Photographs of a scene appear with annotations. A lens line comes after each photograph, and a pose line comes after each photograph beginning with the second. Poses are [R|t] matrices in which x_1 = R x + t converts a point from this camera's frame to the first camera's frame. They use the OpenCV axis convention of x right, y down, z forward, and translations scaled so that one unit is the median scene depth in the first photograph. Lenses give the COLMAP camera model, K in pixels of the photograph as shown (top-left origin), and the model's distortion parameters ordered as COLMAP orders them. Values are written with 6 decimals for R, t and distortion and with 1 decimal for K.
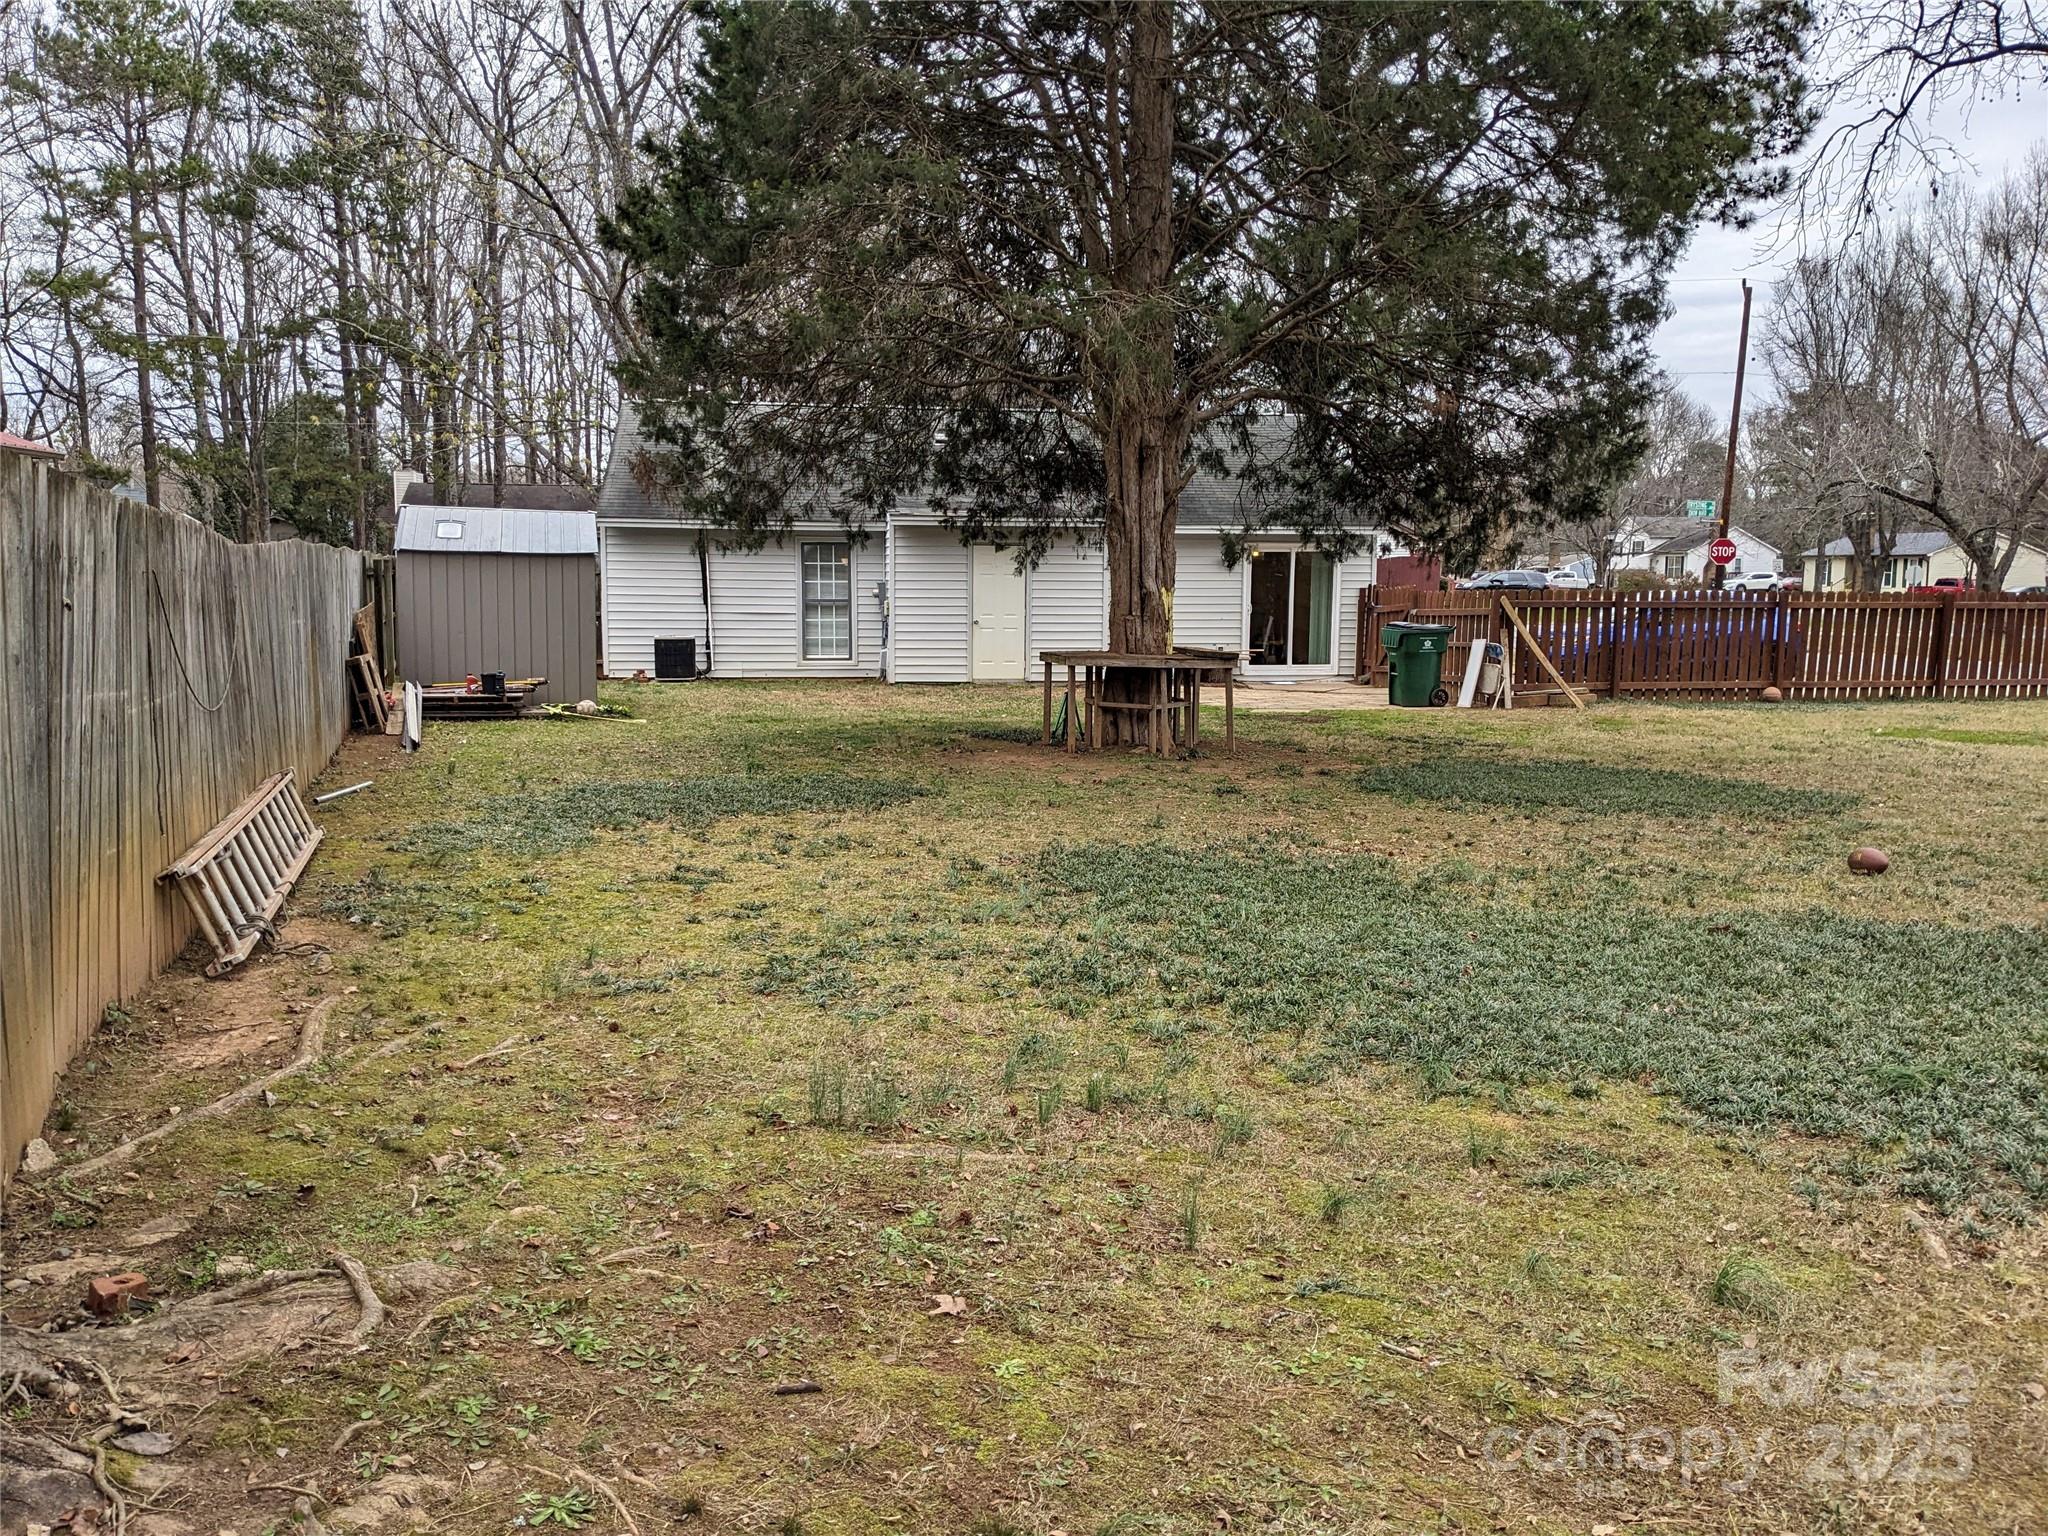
lens RADIAL K [[1632.1, 0, 997.5], [0, 1632.1, 749.6], [0, 0, 1]] dist [0.031894, -0.066278]
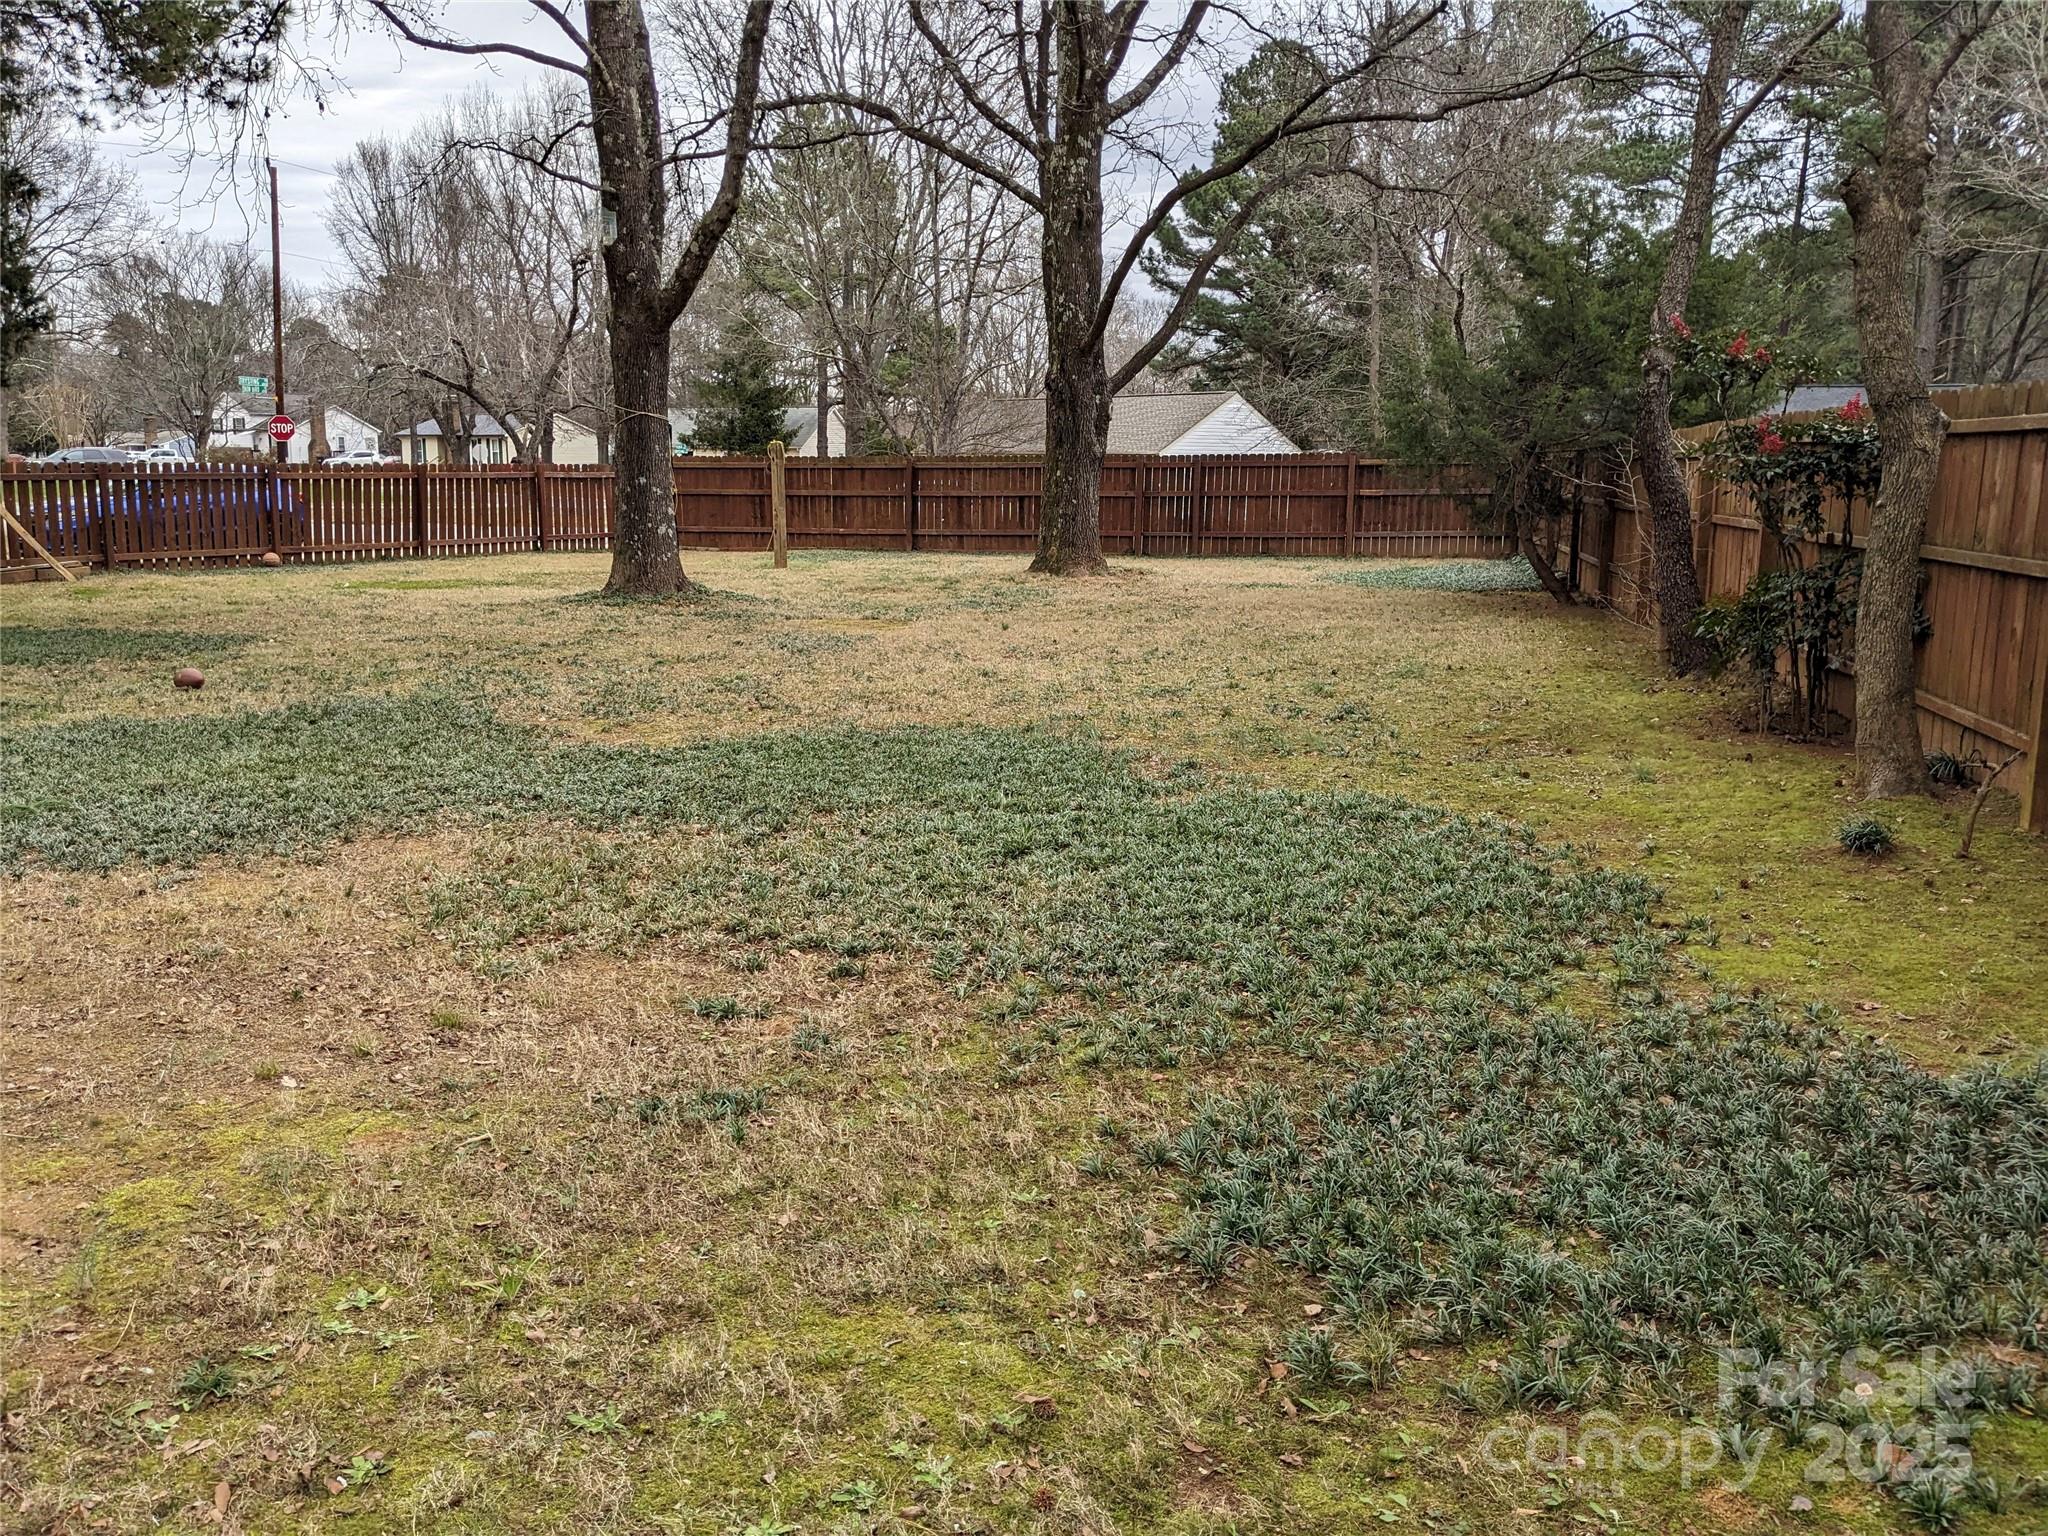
lens RADIAL K [[1613.4, 0, 1016.1], [0, 1613.4, 738.5], [0, 0, 1]] dist [0.046564, -0.079290]
pose [[0.693542, -0.123029, 0.709833, 0.036130], [0.075021, 0.992287, 0.098686, 0.014202], [-0.716499, -0.015191, 0.697423, -0.100724]]
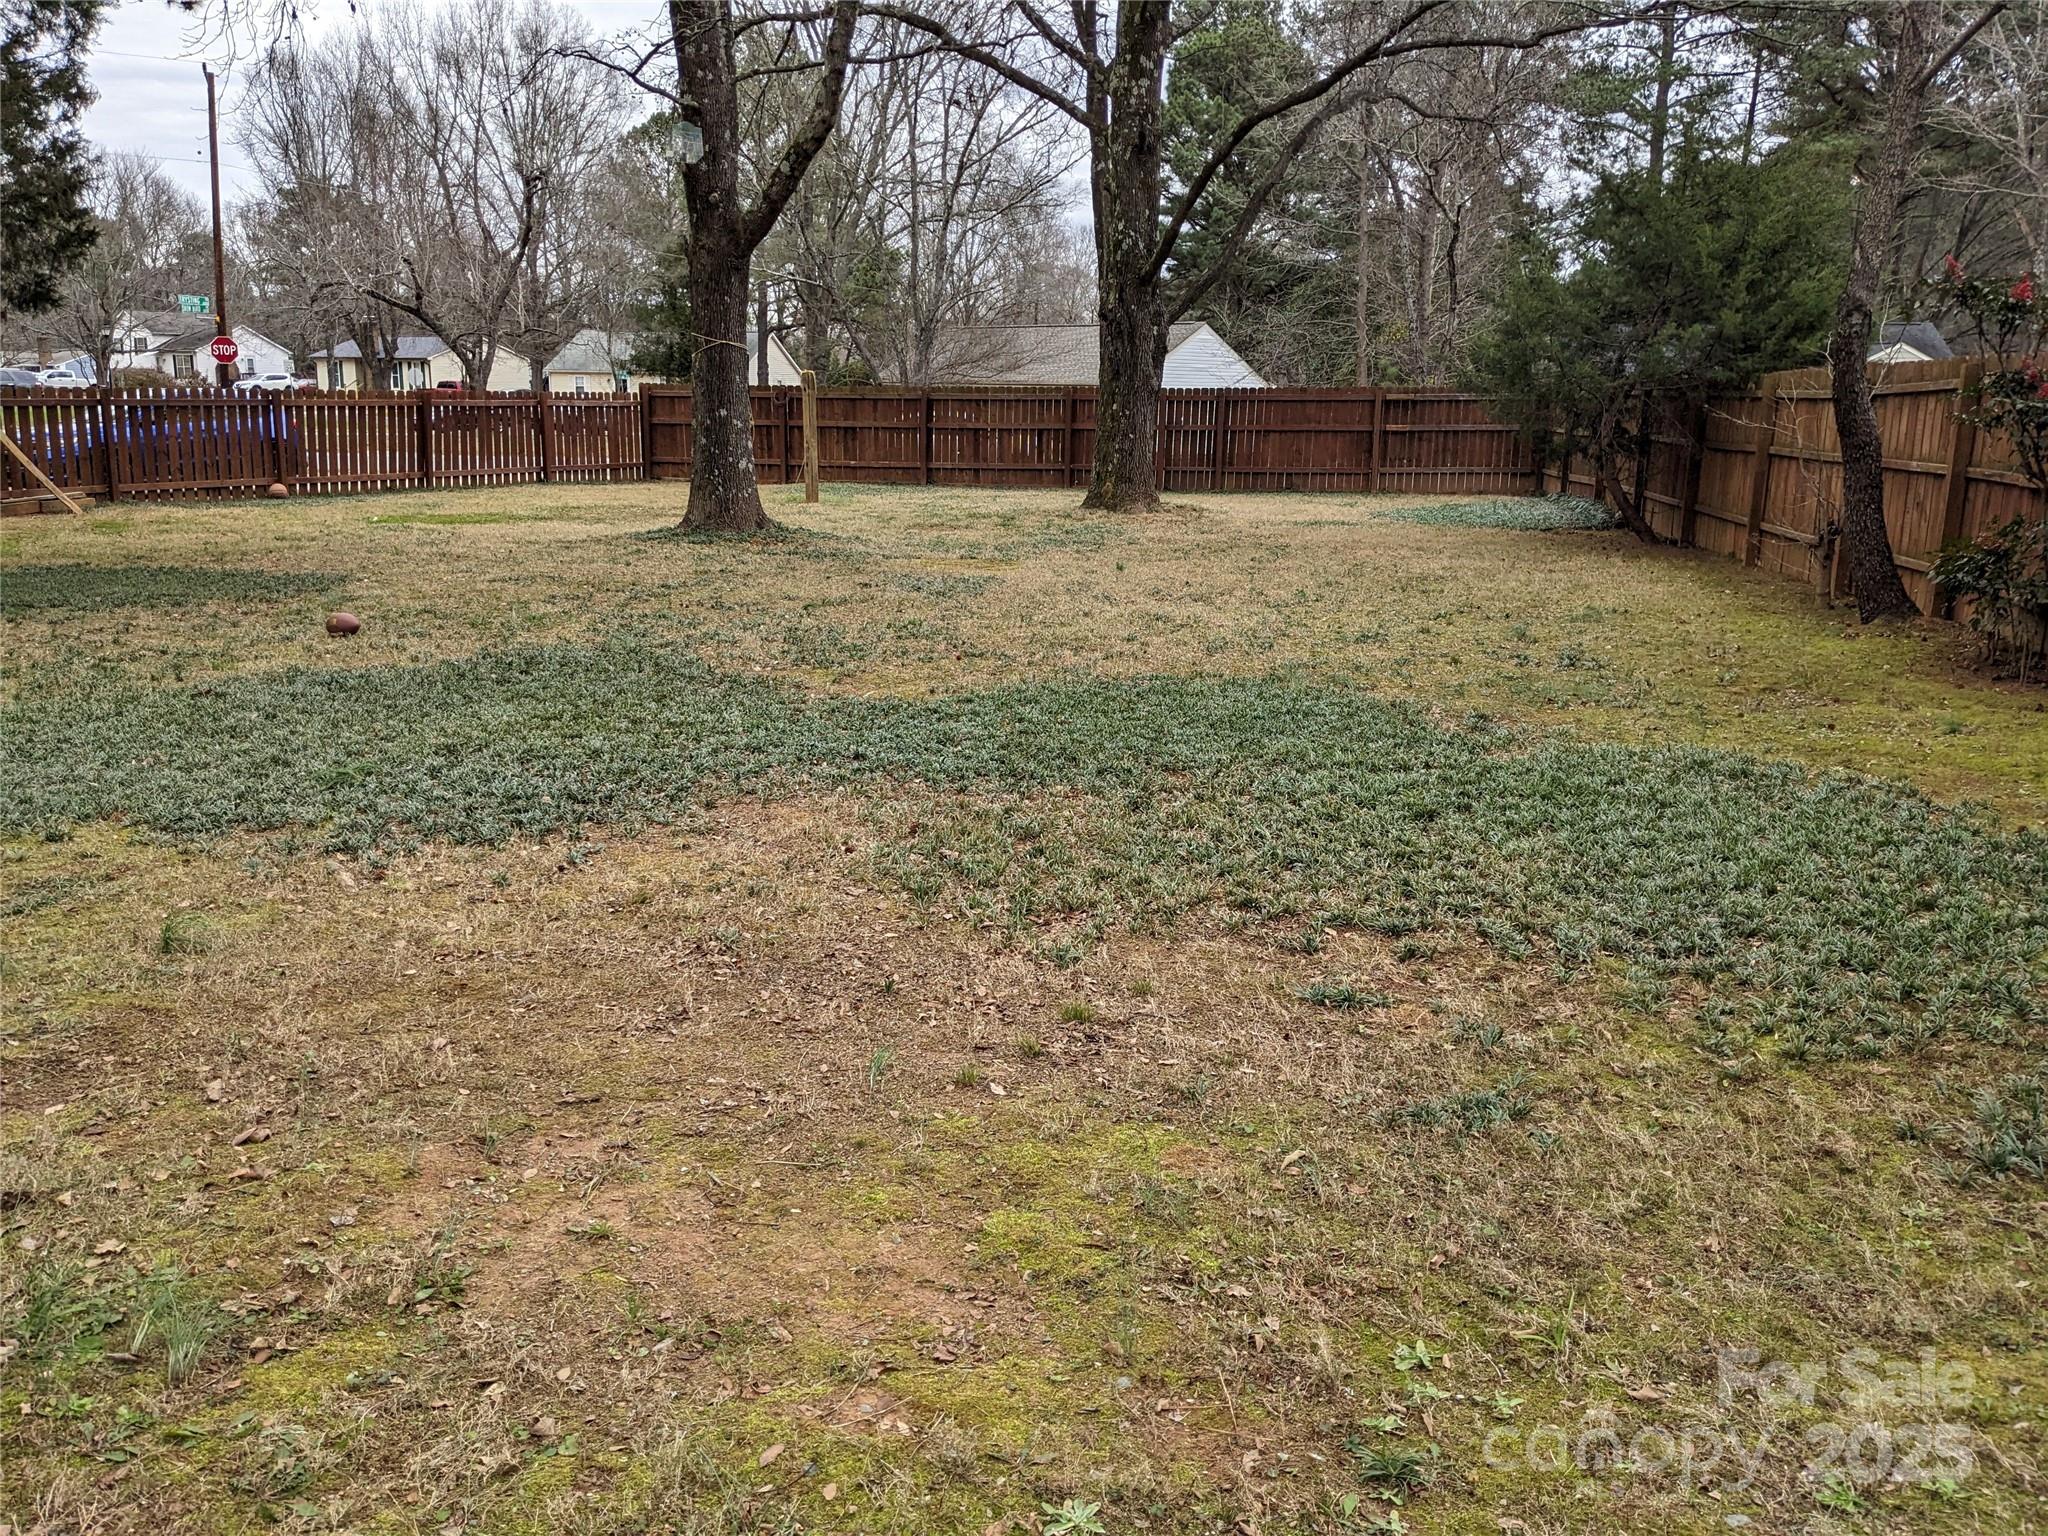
lens RADIAL K [[1602.0, 0, 1039.2], [0, 1602.0, 765.4], [0, 0, 1]] dist [0.044916, -0.068656]
pose [[0.649371, -0.168781, 0.741505, -0.002144], [0.071005, 0.984257, 0.161853, 0.006206], [-0.757149, -0.052453, 0.651133, -0.040474]]
